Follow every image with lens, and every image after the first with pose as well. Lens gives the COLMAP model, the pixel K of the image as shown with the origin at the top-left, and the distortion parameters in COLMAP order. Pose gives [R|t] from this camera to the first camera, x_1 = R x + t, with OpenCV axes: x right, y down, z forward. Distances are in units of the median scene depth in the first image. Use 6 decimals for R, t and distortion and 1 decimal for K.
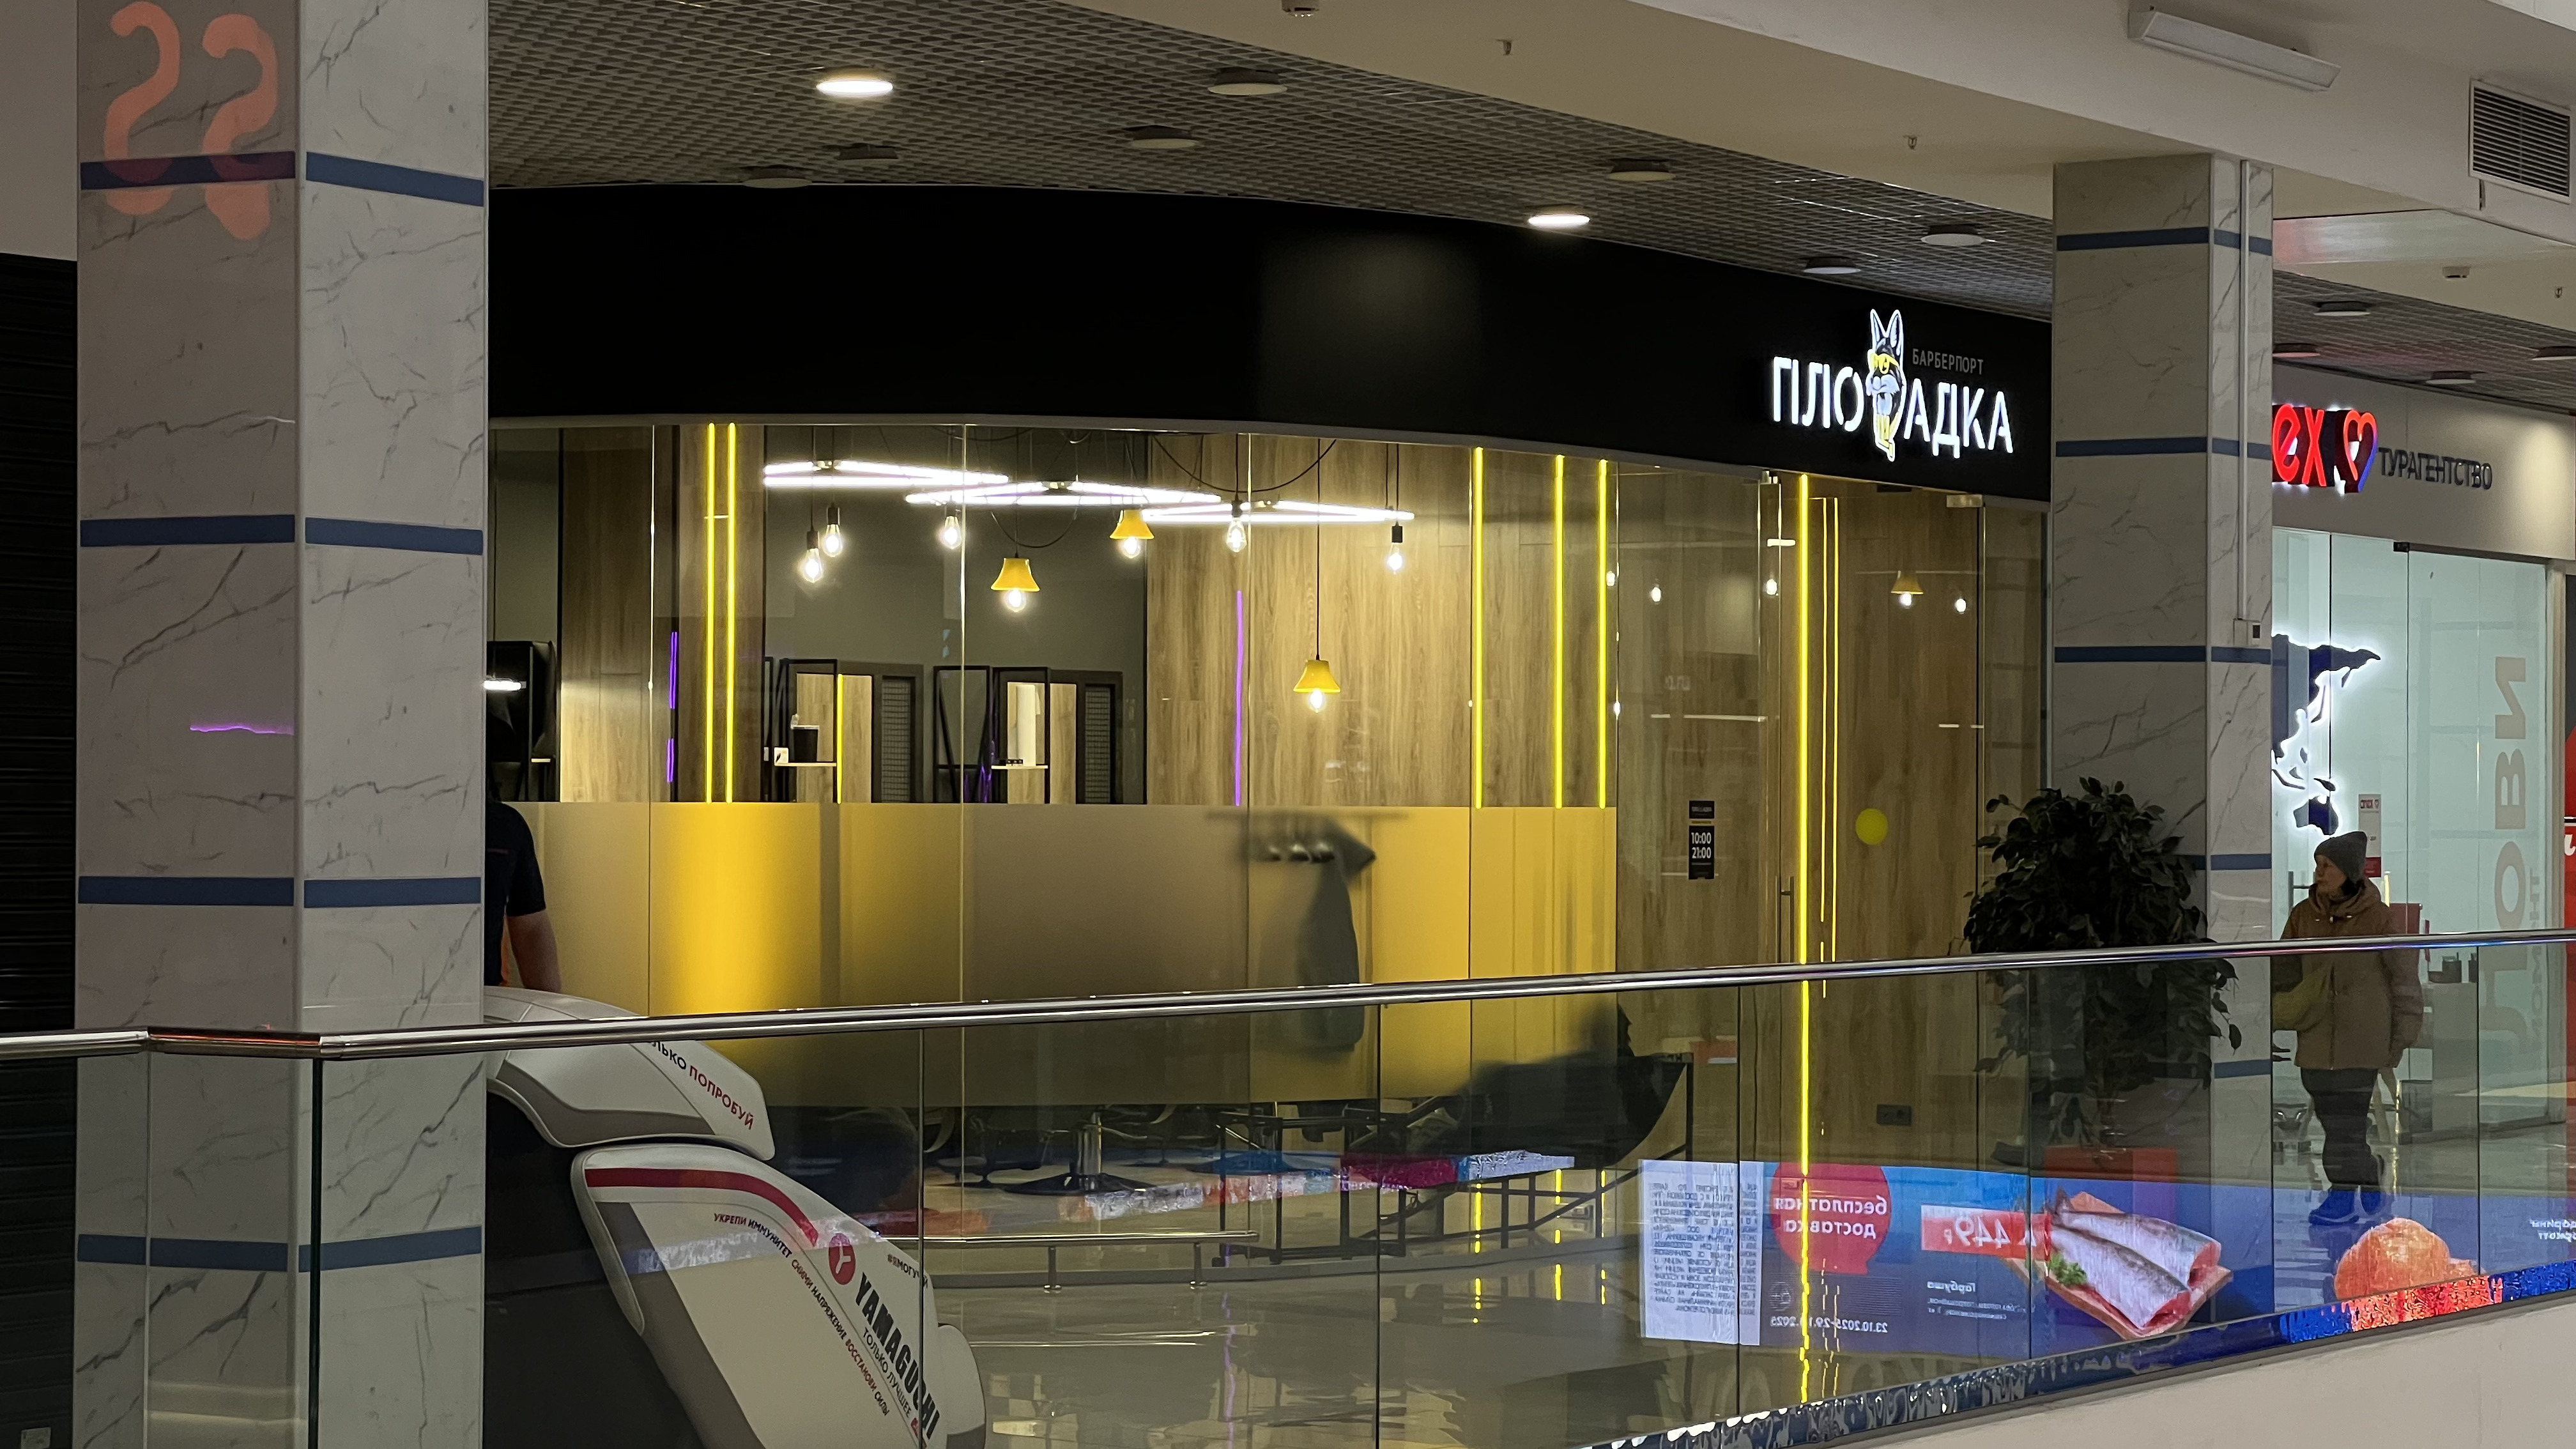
lens RADIAL K [[5740.4, 0, 1288.0], [0, 5740.4, 724.5], [0, 0, 1]] dist [-0.262979, 6.857871]
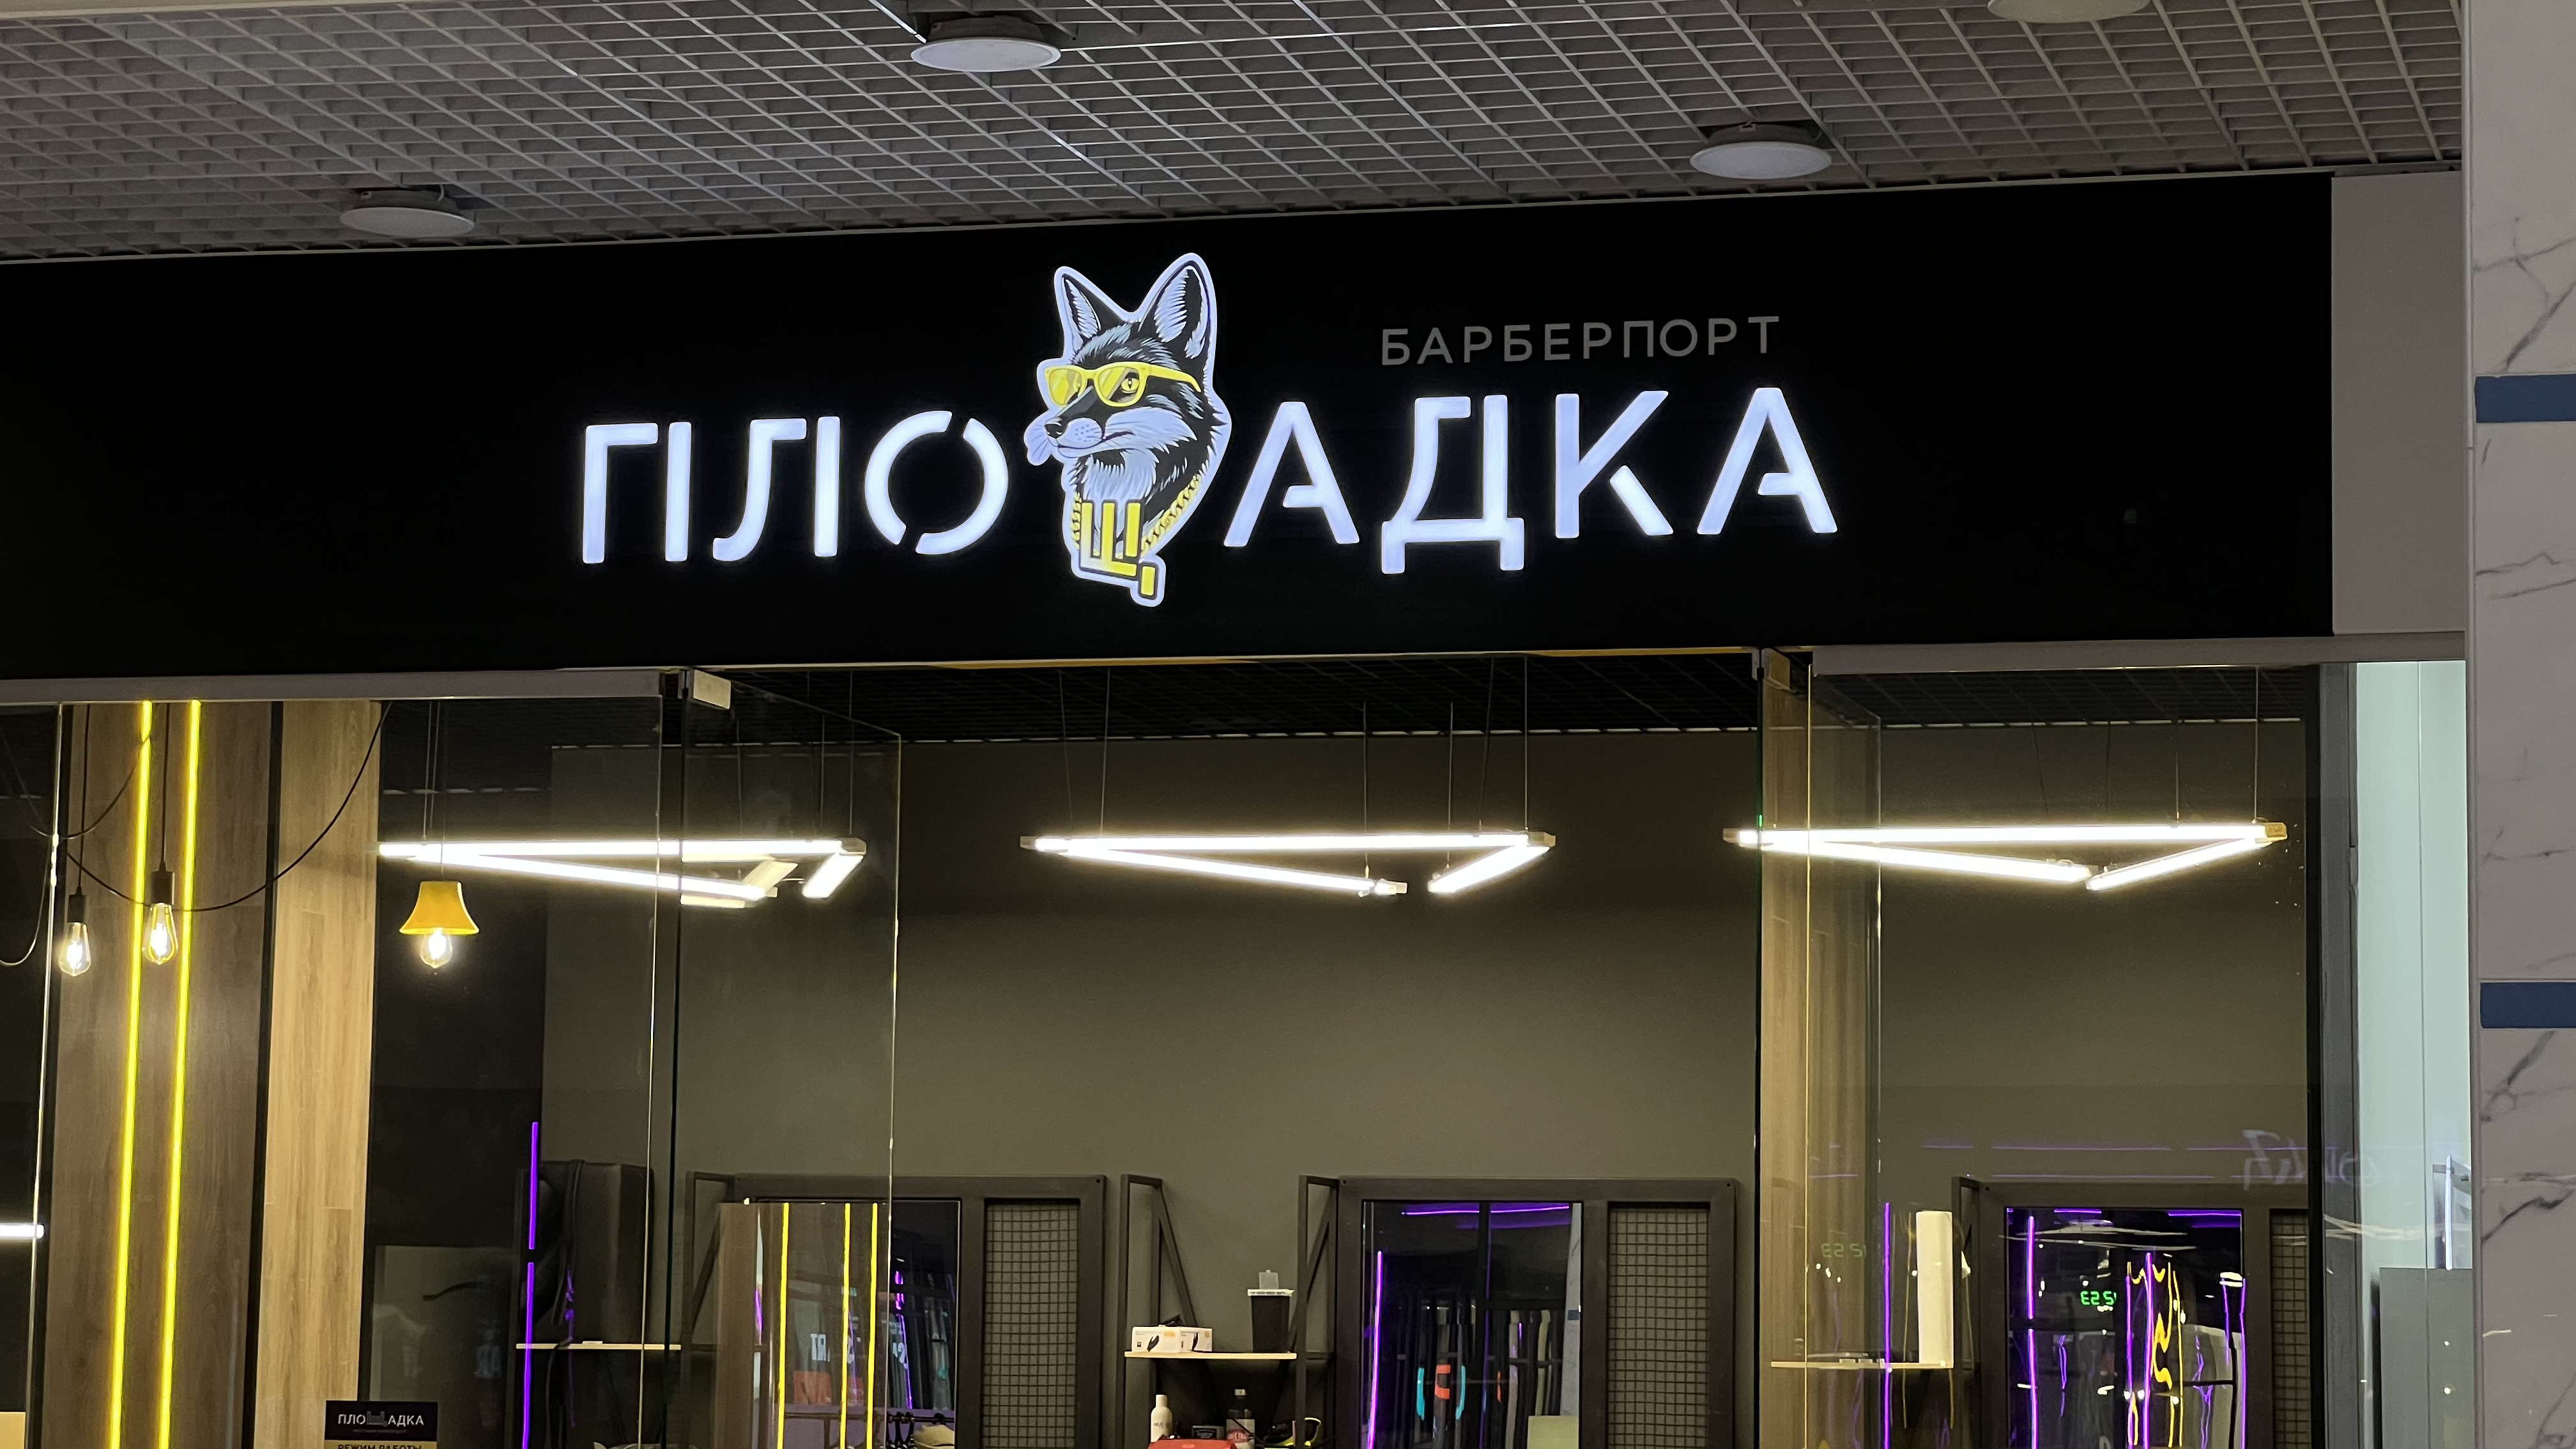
lens RADIAL K [[5740.4, 0, 1288.0], [0, 5740.4, 724.5], [0, 0, 1]] dist [-0.262979, 6.857871]
pose [[0.266129, -0.113776, -0.957199, 0.503803], [-0.003238, 0.992899, -0.118920, 0.013049], [0.963932, 0.034747, 0.263870, 0.879191]]
